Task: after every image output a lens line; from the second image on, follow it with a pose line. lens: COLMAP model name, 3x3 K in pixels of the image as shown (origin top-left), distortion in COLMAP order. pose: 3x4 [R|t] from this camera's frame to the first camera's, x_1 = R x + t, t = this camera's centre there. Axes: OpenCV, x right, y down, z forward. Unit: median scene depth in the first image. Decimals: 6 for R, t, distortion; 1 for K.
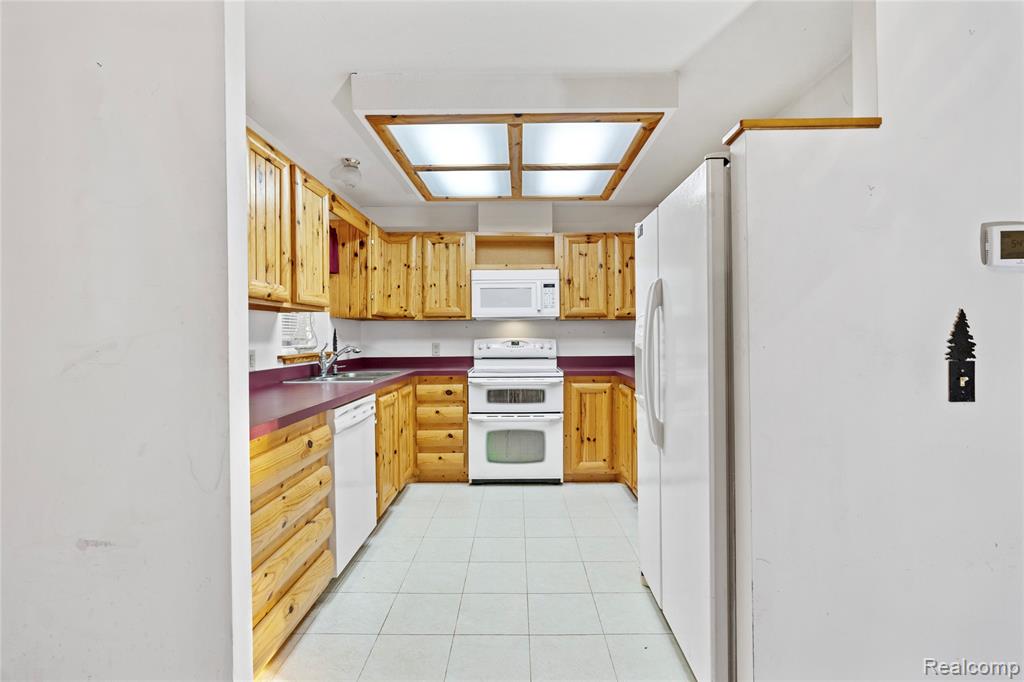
lens RADIAL K [[460.8, 0, 514.9], [0, 460.8, 336.4], [0, 0, 1]] dist [-0.000978, 0.000288]
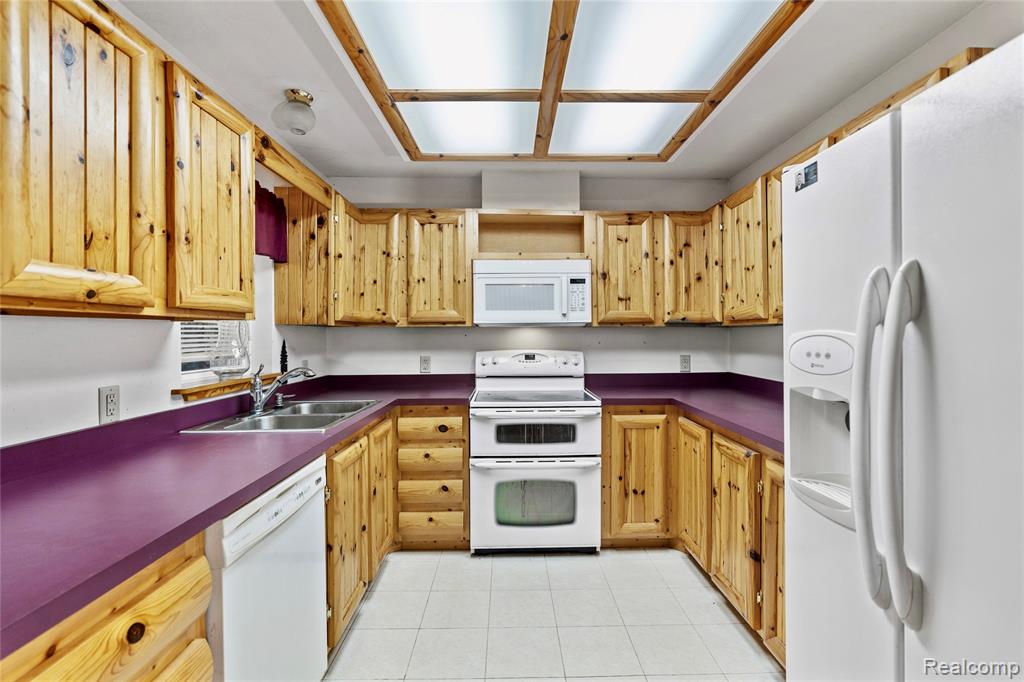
lens RADIAL K [[460.8, 0, 514.9], [0, 460.8, 336.4], [0, 0, 1]] dist [-0.000978, 0.000288]
pose [[0.999788, 0.001676, 0.020514, -0.046085], [-0.001780, 0.999986, 0.005038, -0.026621], [-0.020506, -0.005073, 0.999777, 0.278161]]
